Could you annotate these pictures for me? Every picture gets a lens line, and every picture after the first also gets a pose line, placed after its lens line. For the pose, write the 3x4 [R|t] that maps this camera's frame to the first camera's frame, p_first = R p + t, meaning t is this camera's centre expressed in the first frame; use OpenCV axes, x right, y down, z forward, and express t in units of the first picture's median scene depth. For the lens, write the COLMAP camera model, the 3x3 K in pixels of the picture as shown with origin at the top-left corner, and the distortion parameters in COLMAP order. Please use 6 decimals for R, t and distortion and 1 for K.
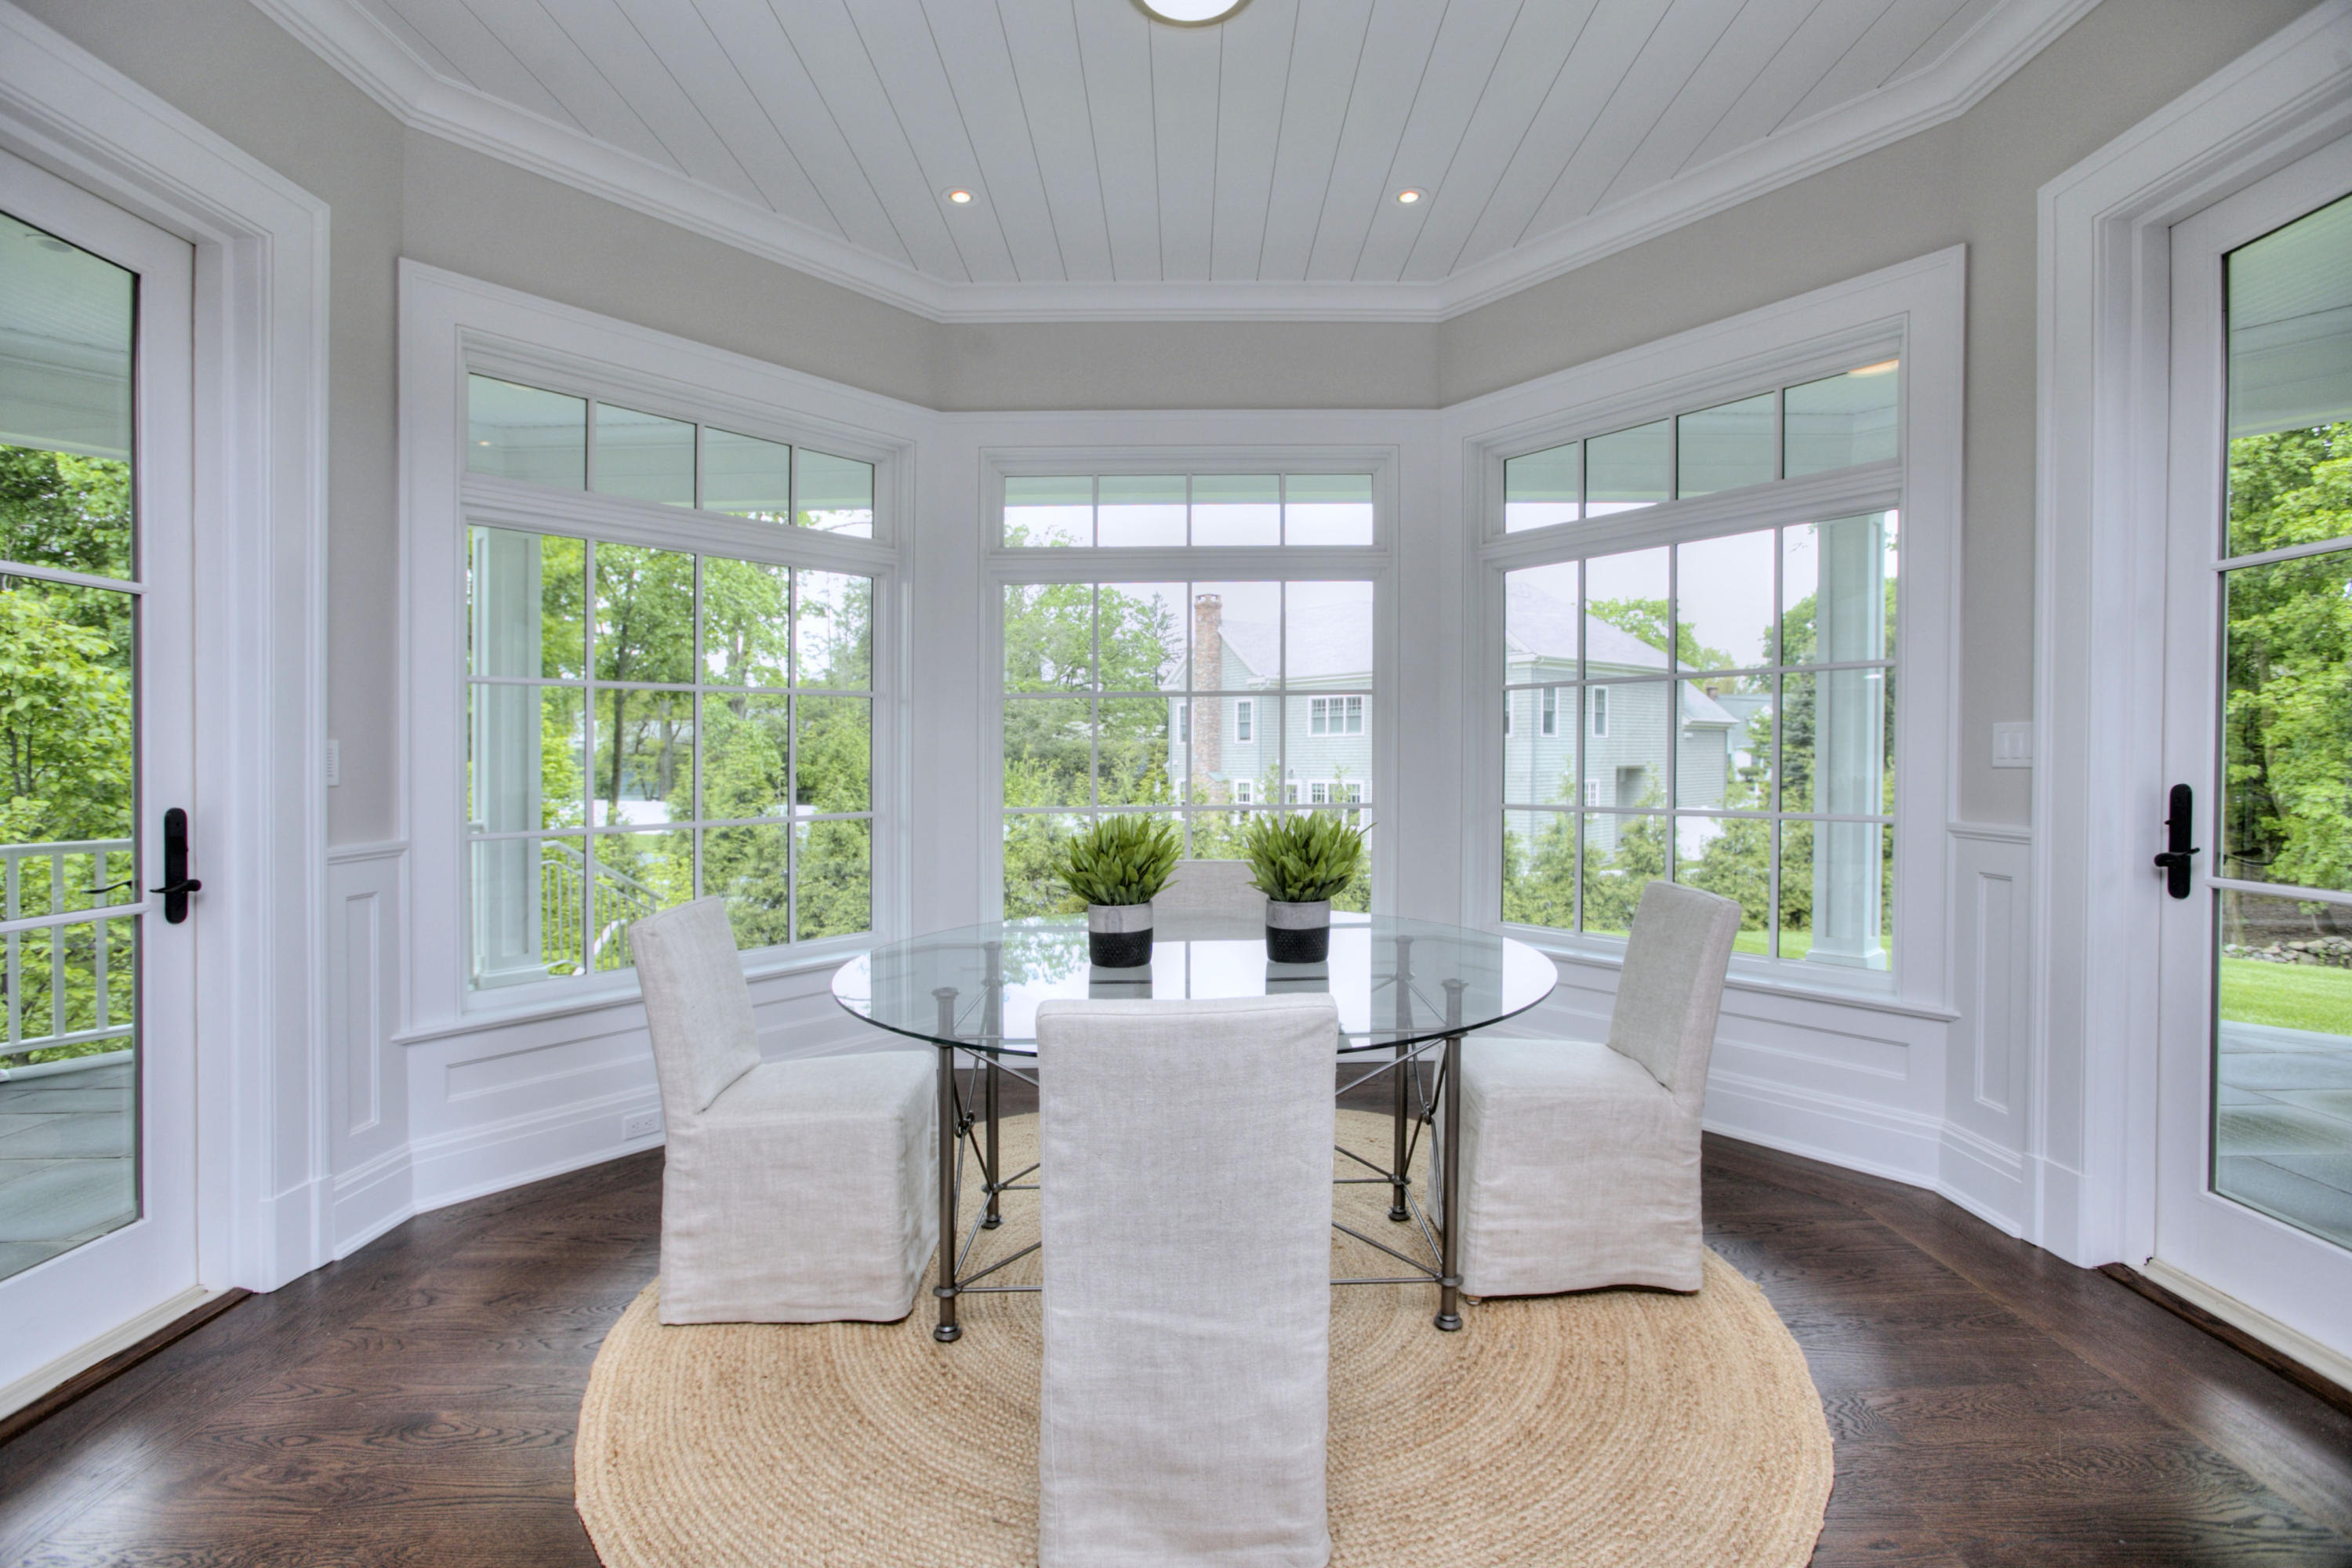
lens RADIAL K [[1105.9, 0, 1193.3], [0, 1105.9, 815.6], [0, 0, 1]] dist [-0.082275, 0.034397]
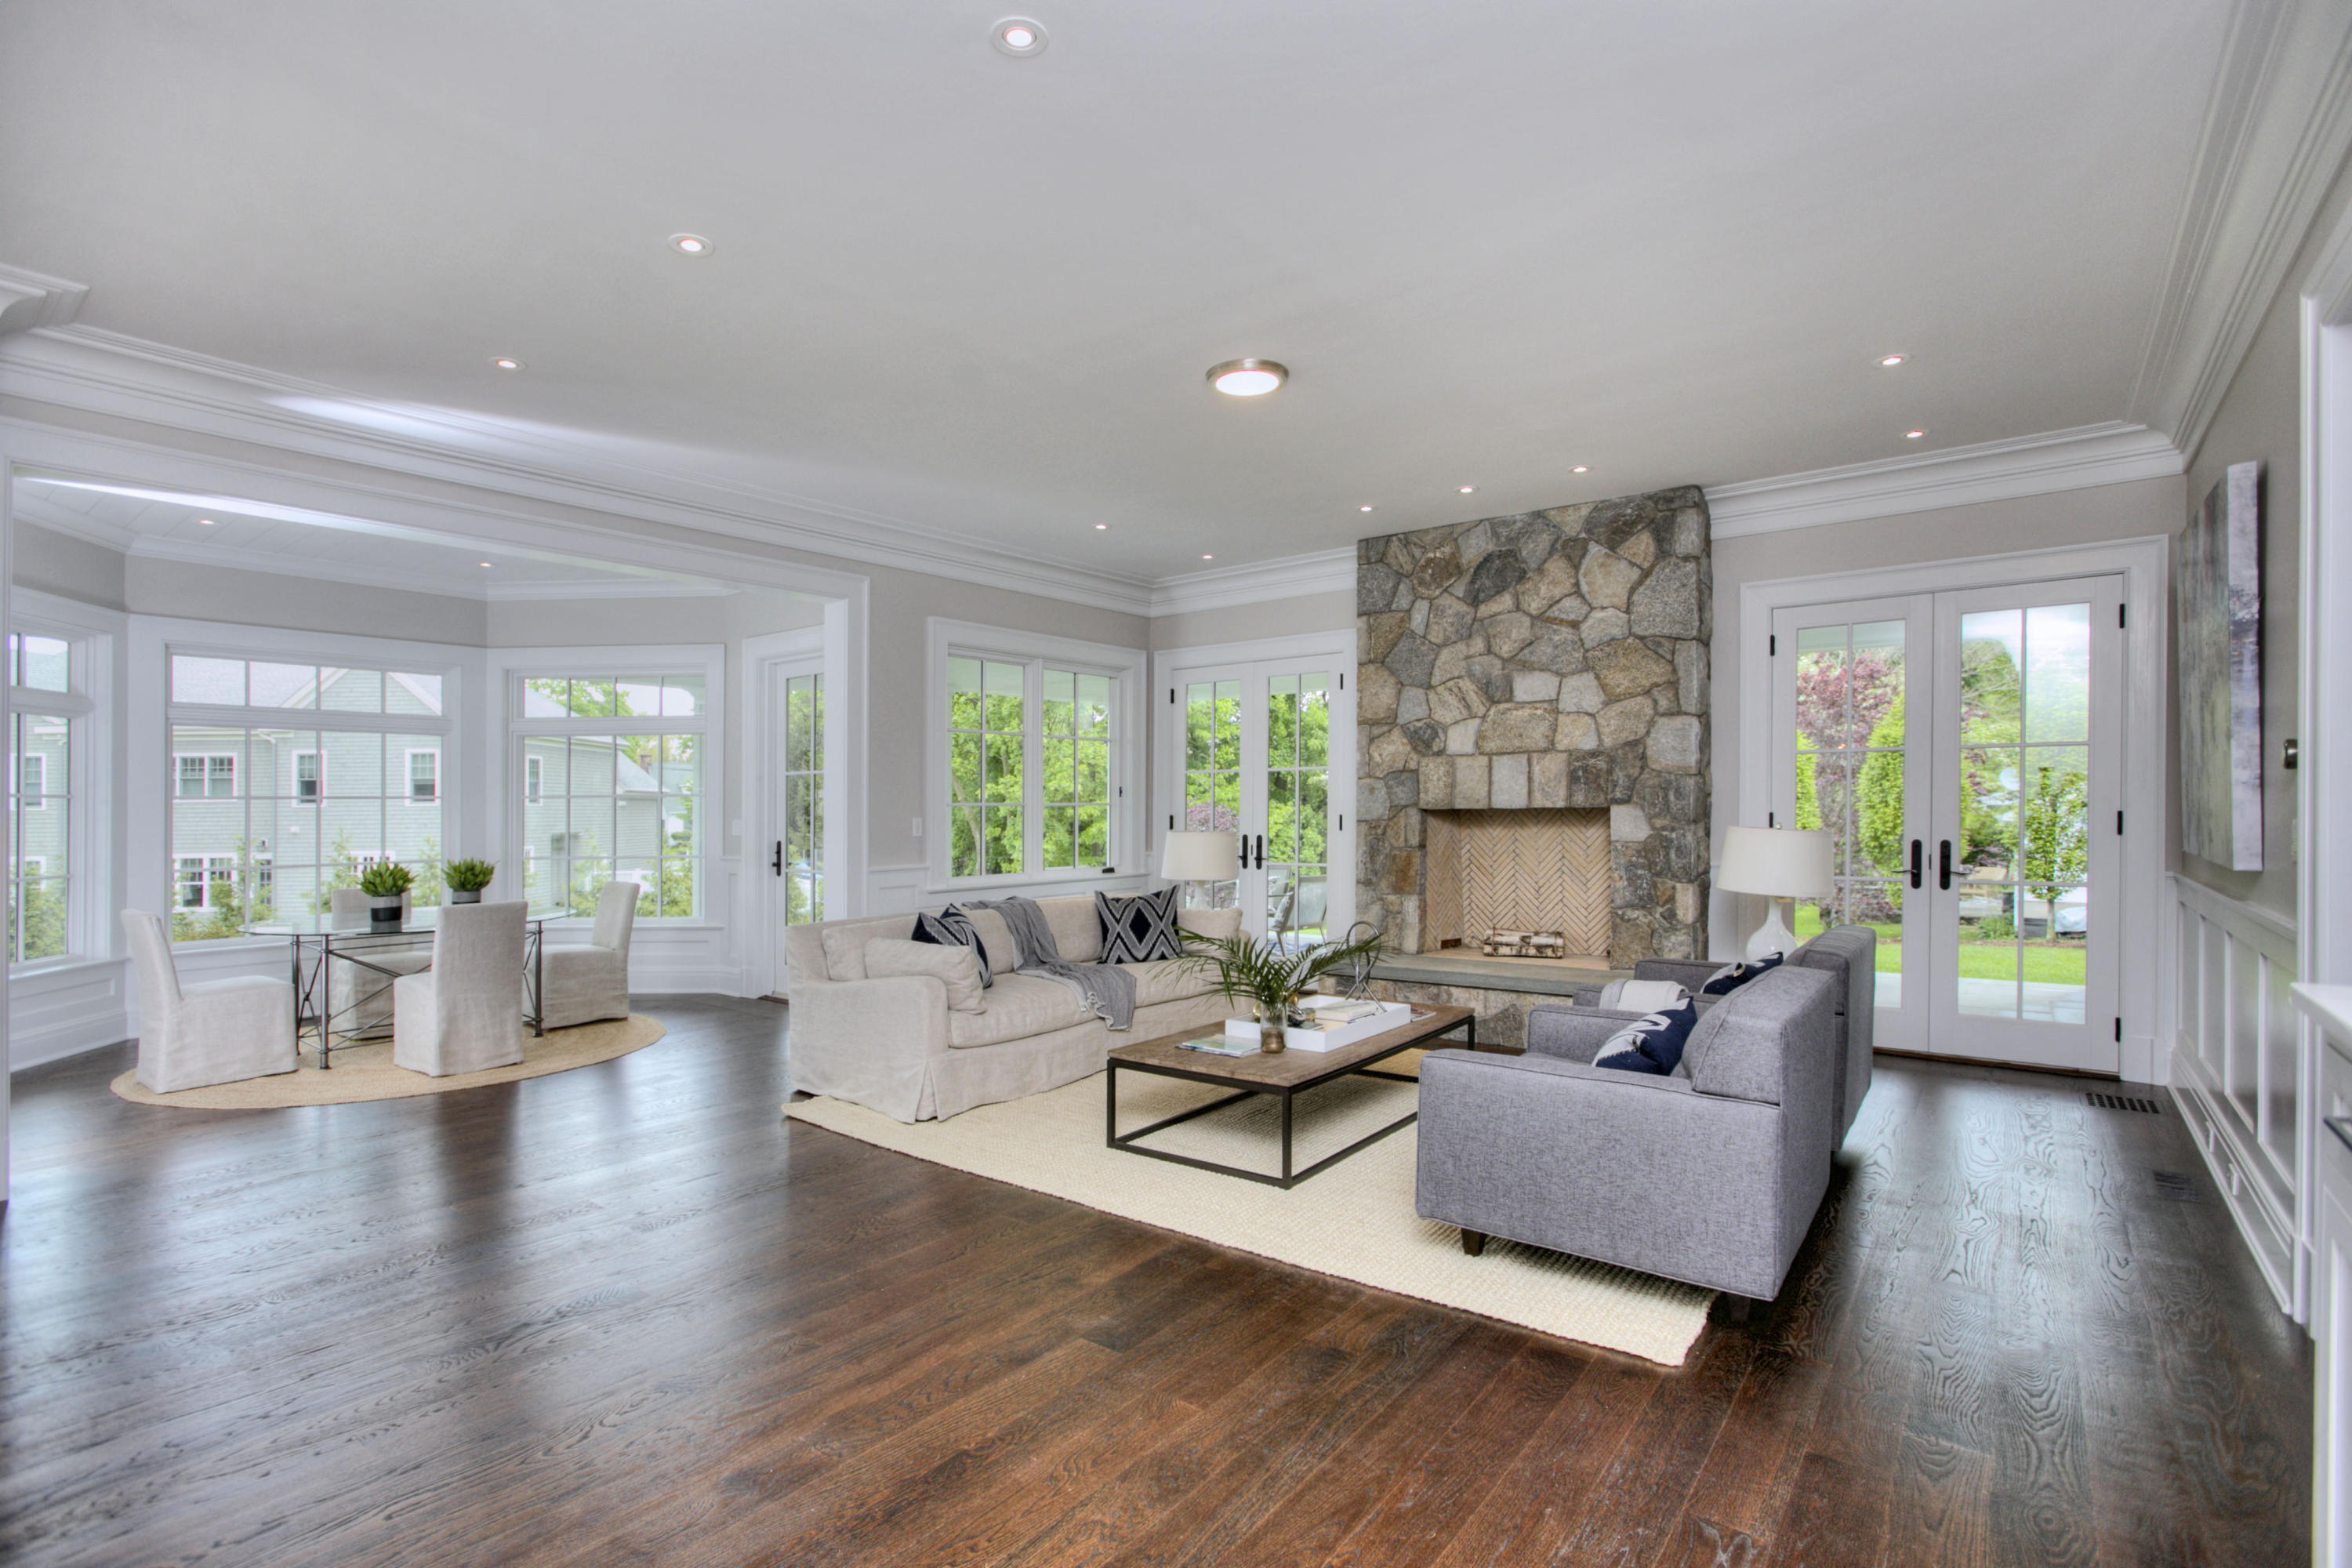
lens RADIAL K [[1105.9, 0, 1193.3], [0, 1105.9, 815.6], [0, 0, 1]] dist [-0.082275, 0.034397]
pose [[0.613117, 0.001225, 0.789991, -0.603745], [0.045967, 0.998249, -0.037223, 0.049179], [-0.788654, 0.059135, 0.611987, -1.351782]]
